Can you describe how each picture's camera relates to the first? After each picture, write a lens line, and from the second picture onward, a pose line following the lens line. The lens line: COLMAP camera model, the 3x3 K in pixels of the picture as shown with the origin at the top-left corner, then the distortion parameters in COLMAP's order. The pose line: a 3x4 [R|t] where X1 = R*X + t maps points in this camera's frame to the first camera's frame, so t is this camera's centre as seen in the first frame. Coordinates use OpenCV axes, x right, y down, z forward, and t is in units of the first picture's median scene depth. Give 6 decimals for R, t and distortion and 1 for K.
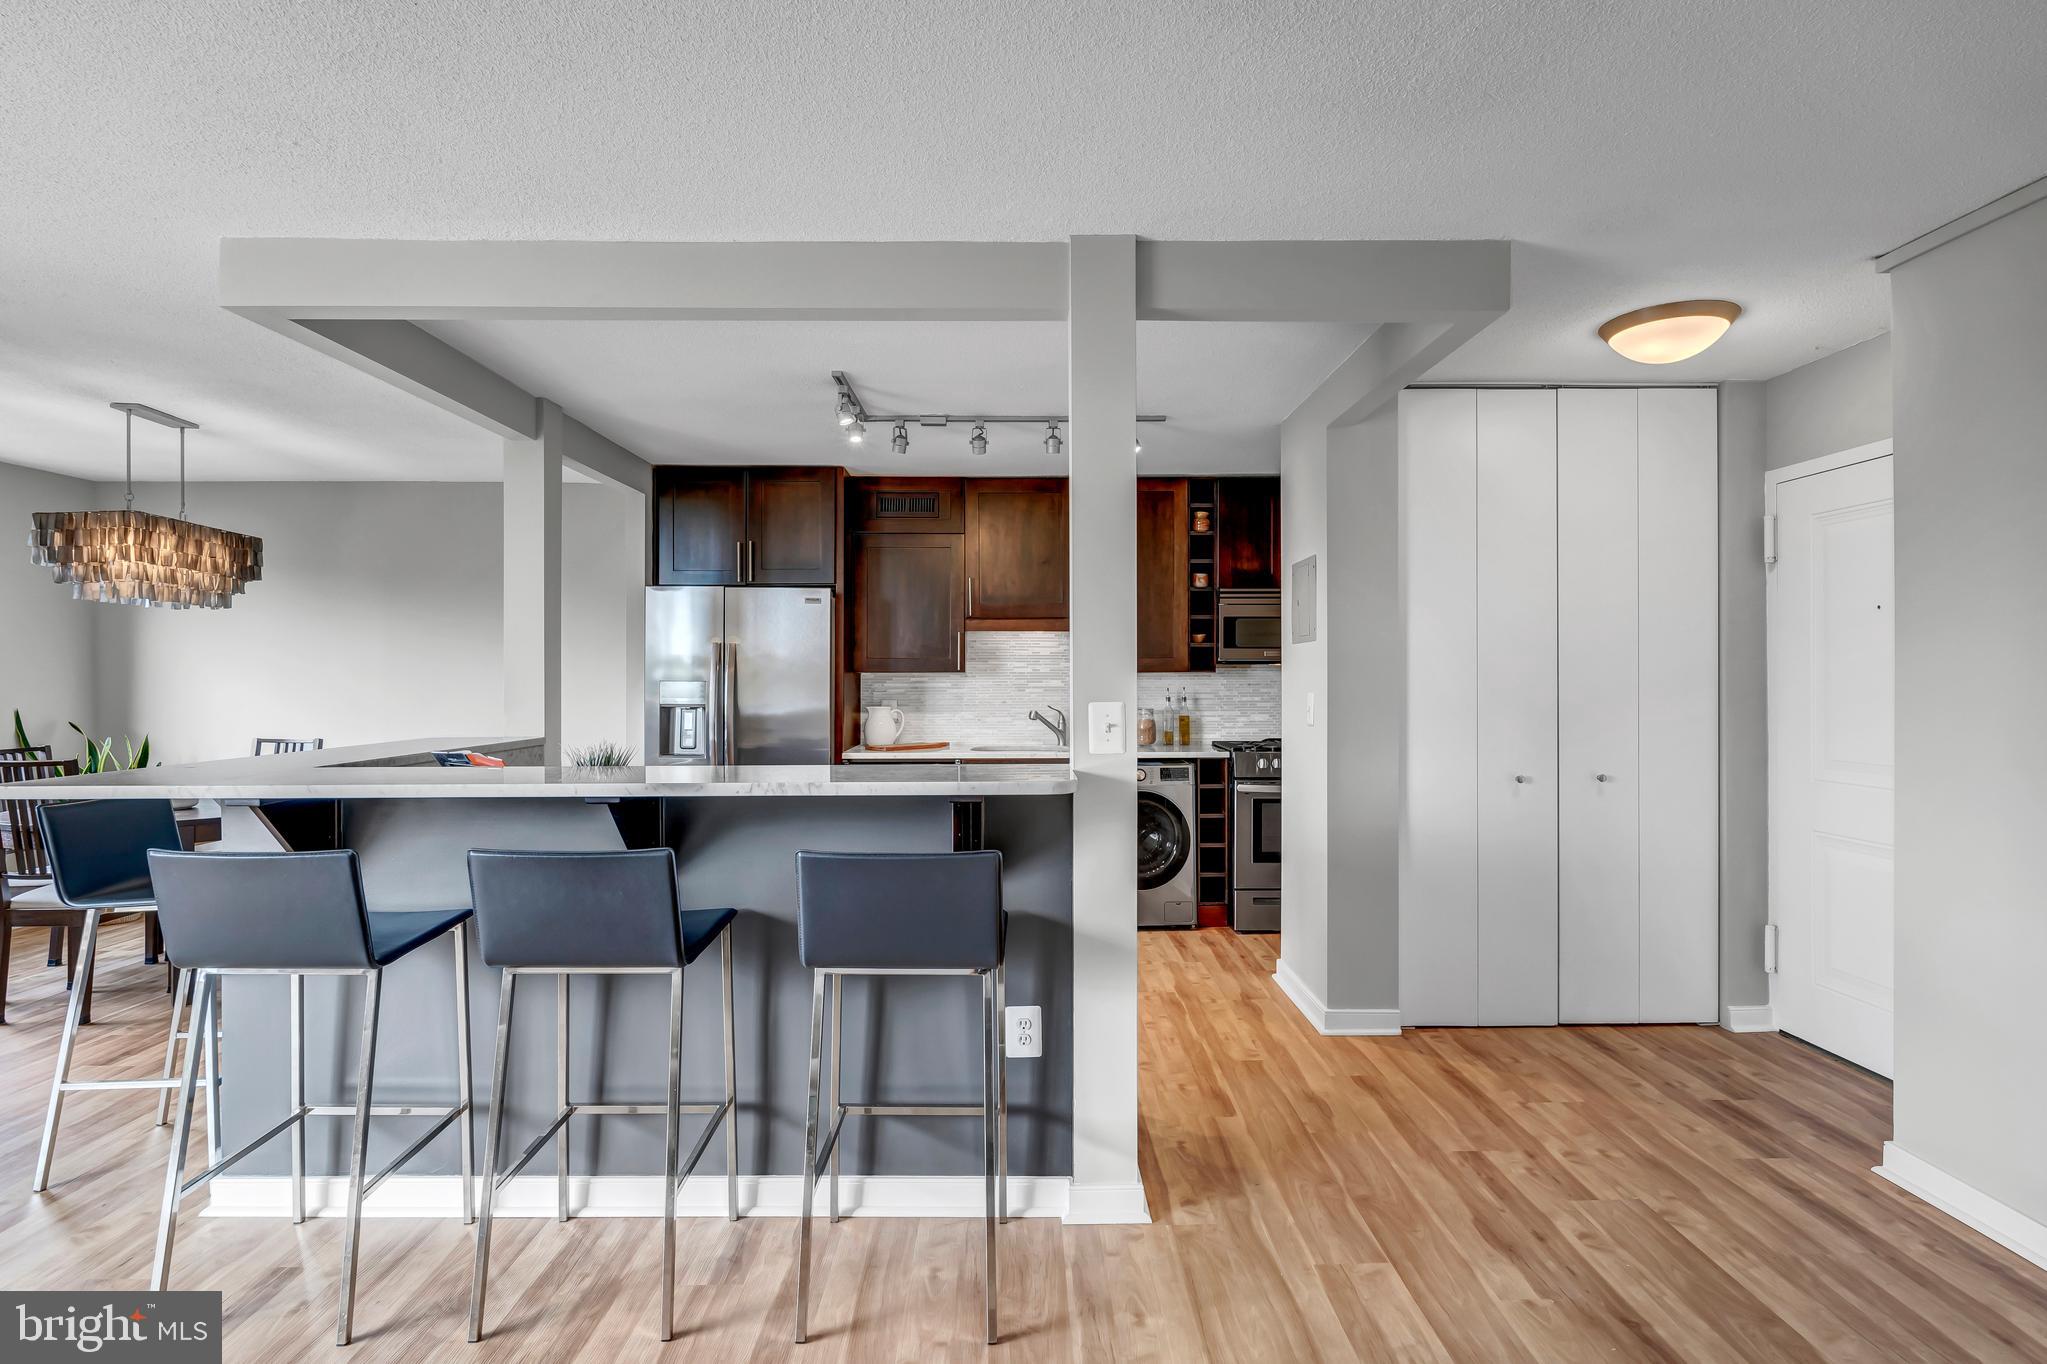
lens RADIAL K [[1036.7, 0, 1023.5], [0, 1036.7, 682.0], [0, 0, 1]] dist [-0.003734, -0.000730]
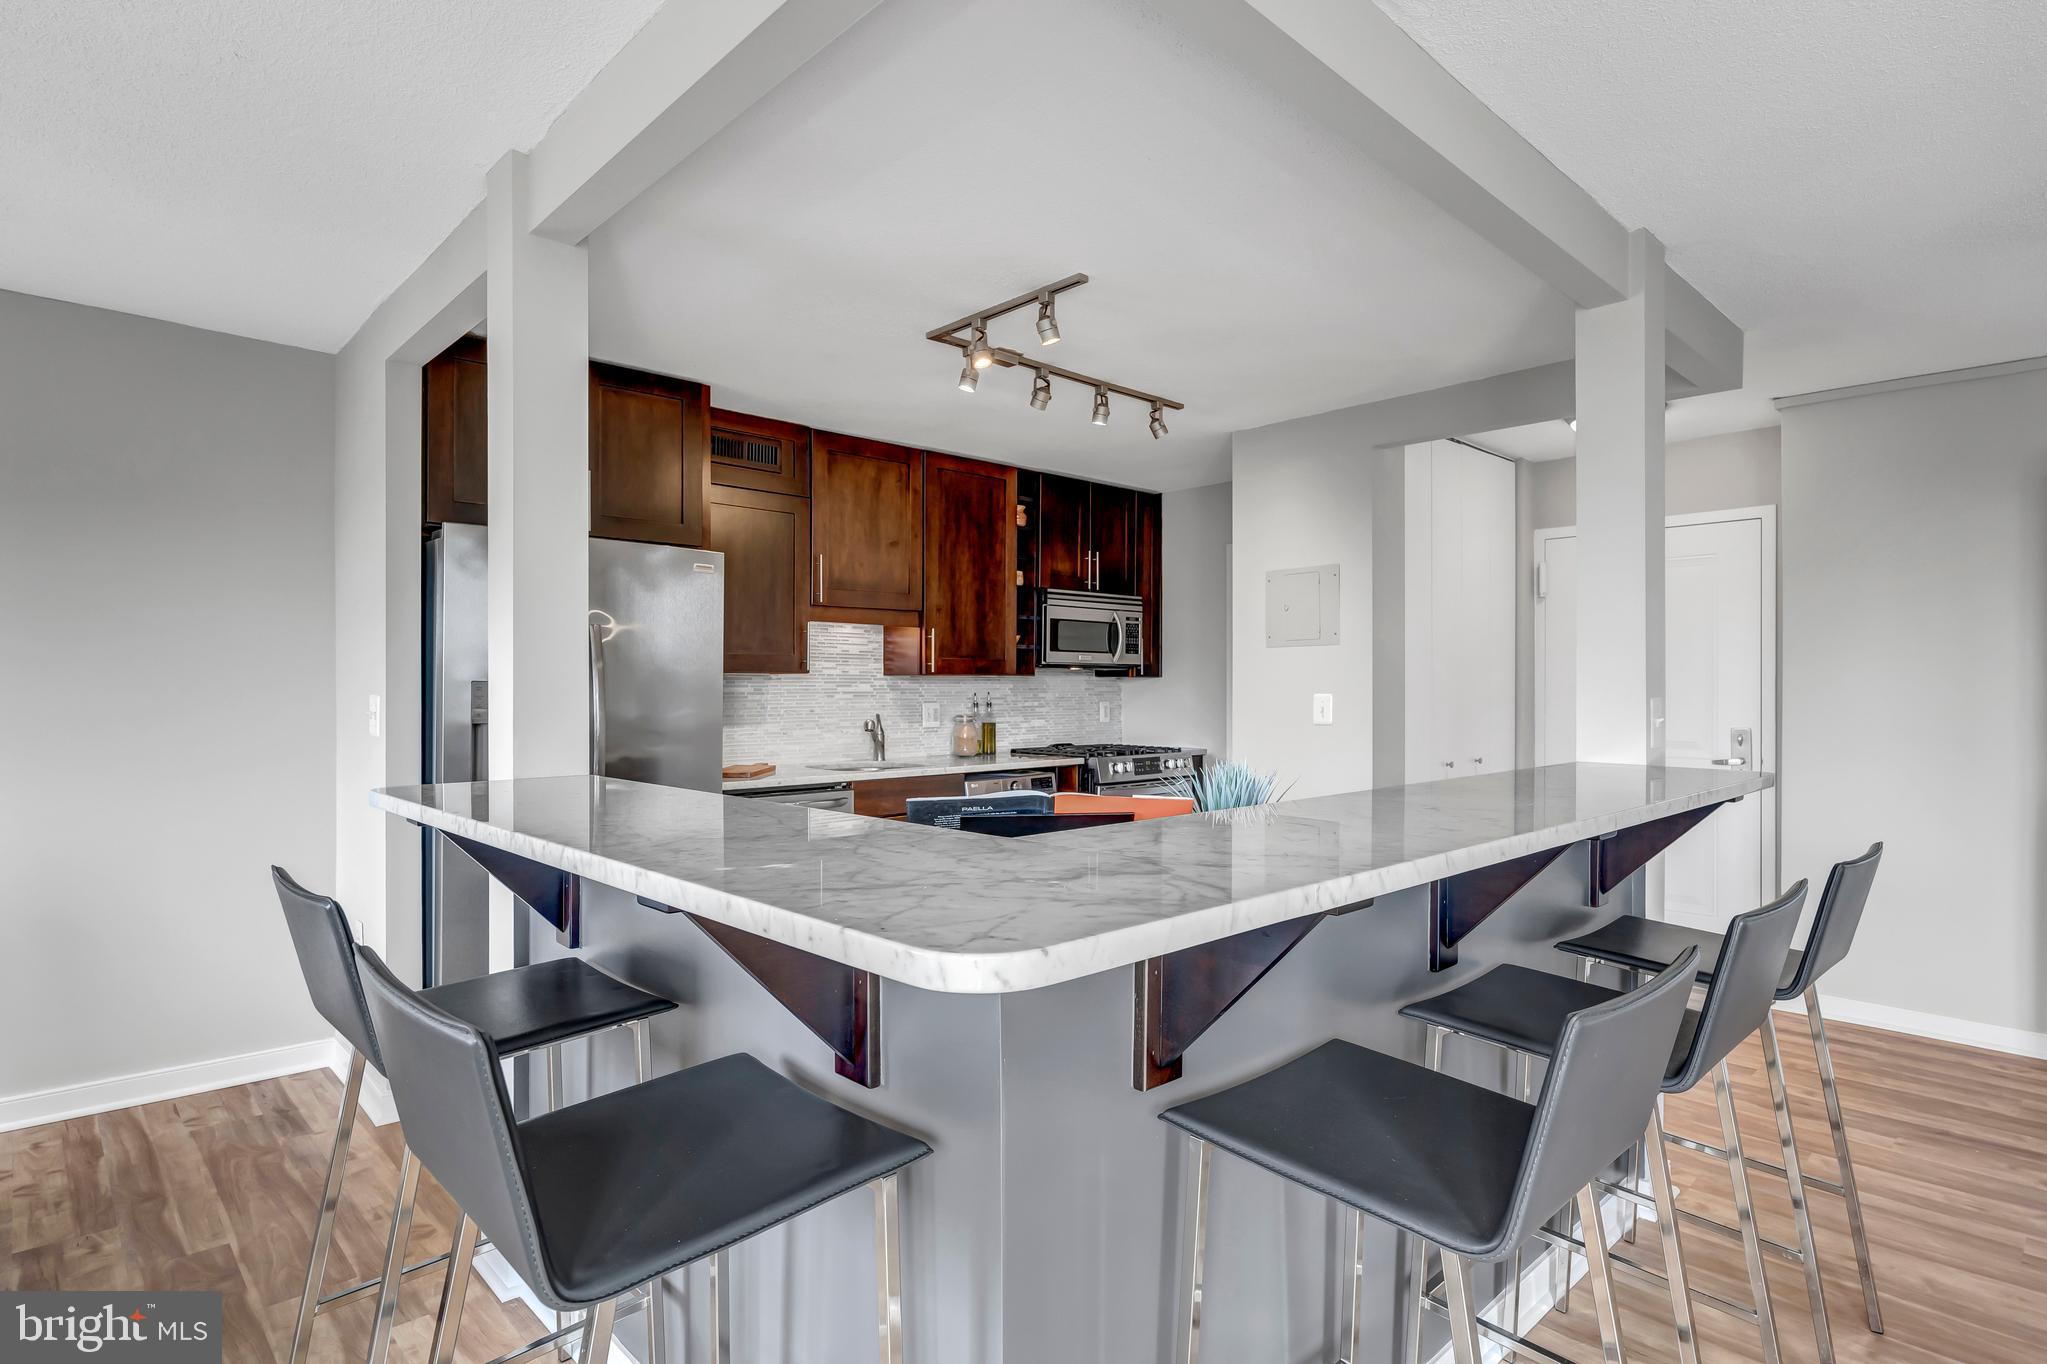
lens RADIAL K [[1055.4, 0, 1020.5], [0, 1055.4, 696.2], [0, 0, 1]] dist [-0.001589, -0.000497]
pose [[0.733265, -0.004878, 0.679925, -0.686667], [0.002955, 0.999988, 0.003987, 0.007856], [-0.679936, -0.000914, 0.733271, 0.421169]]
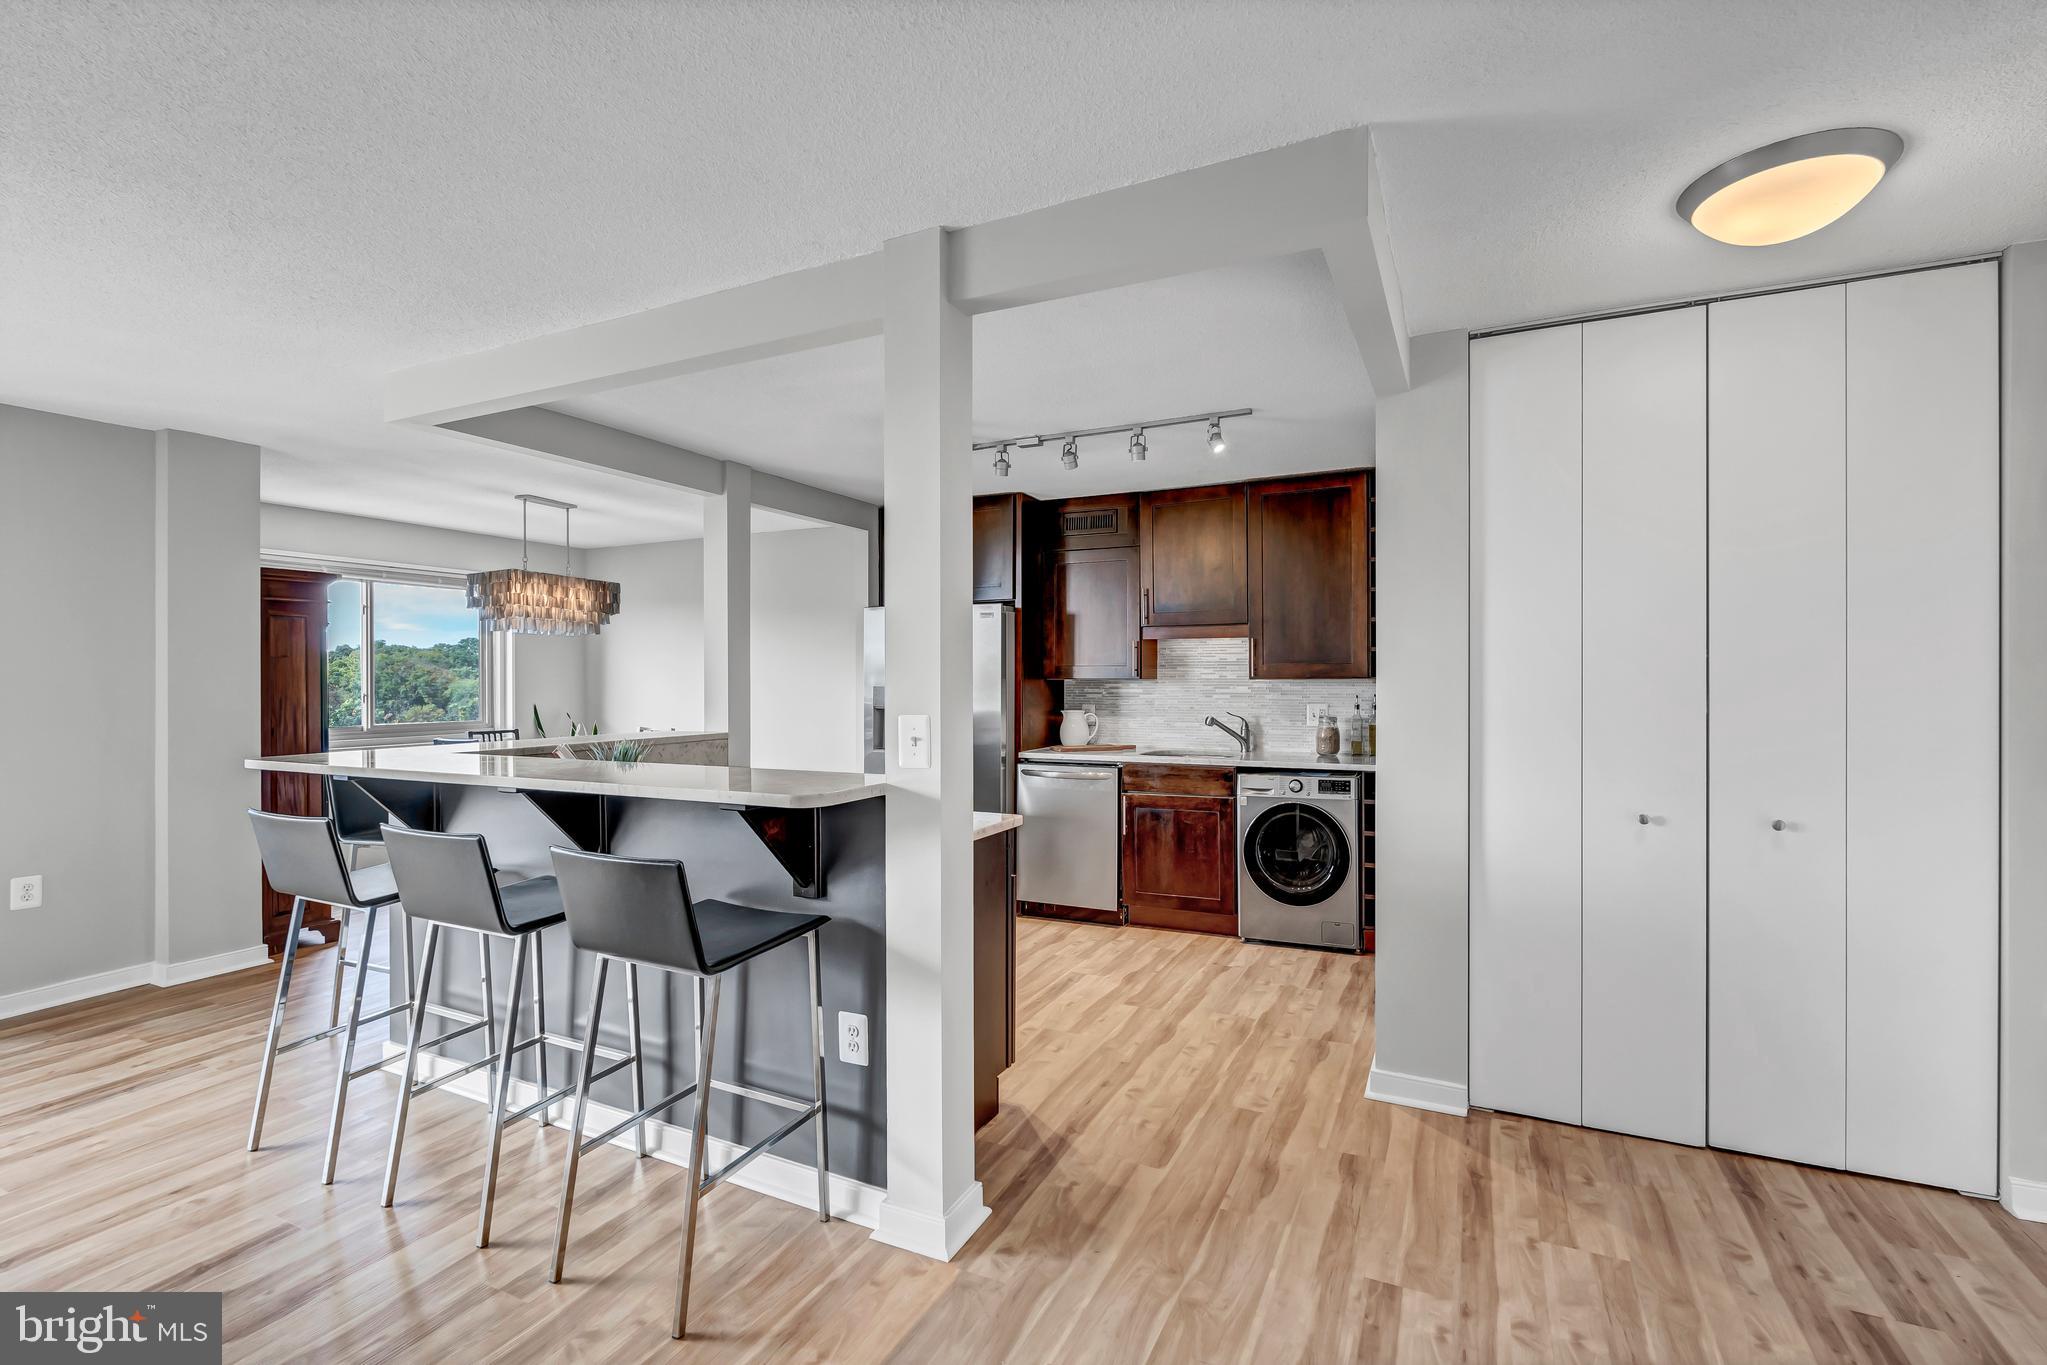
lens RADIAL K [[912.2, 0, 1028.4], [0, 912.2, 686.6], [0, 0, 1]] dist [-0.001838, -0.000256]
pose [[0.895819, 0.002748, -0.444411, 0.353305], [-0.001344, 0.999993, 0.003474, -0.006558], [0.444417, -0.002515, 0.895816, 0.177593]]
